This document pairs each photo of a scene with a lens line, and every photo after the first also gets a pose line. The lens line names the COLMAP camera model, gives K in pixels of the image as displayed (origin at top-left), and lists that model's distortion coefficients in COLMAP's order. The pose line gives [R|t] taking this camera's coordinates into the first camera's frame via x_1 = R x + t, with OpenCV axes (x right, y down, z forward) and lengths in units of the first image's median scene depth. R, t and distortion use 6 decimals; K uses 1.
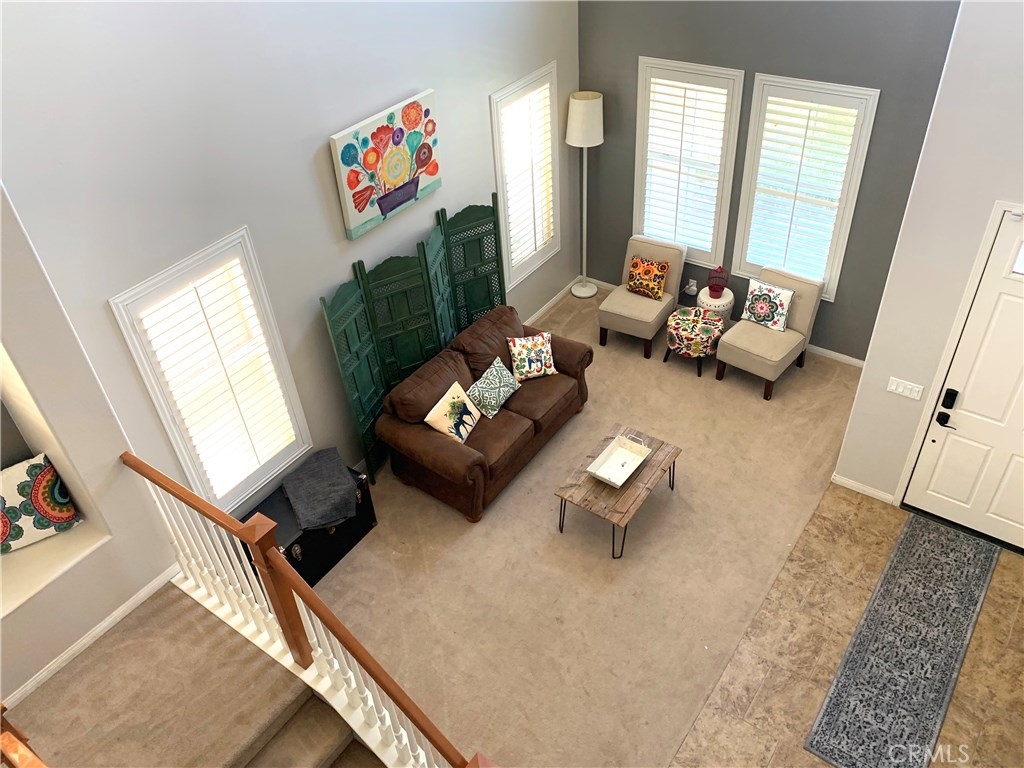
lens RADIAL K [[827.5, 0, 505.3], [0, 827.5, 384.3], [0, 0, 1]] dist [0.054443, -0.061415]
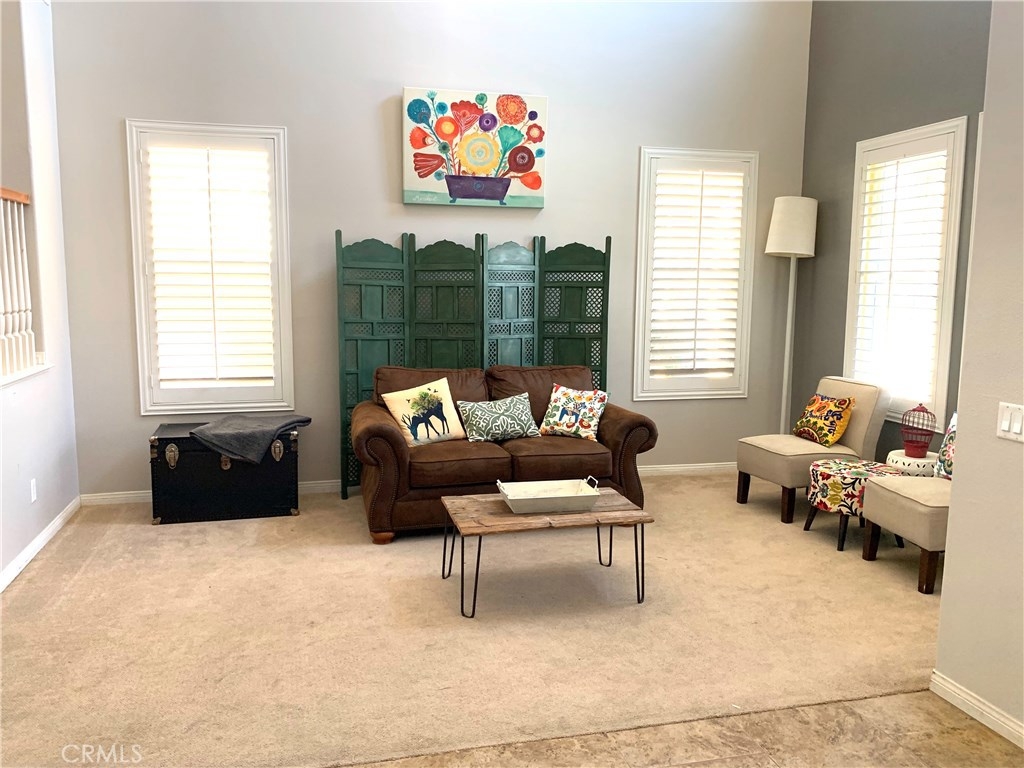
lens RADIAL K [[827.5, 0, 504.8], [0, 827.5, 380.7], [0, 0, 1]] dist [0.054443, -0.061415]
pose [[0.758305, 0.143389, -0.635935, 0.523723], [-0.453900, 0.816333, -0.357177, 0.274099], [0.467919, 0.559500, 0.684114, 0.492570]]
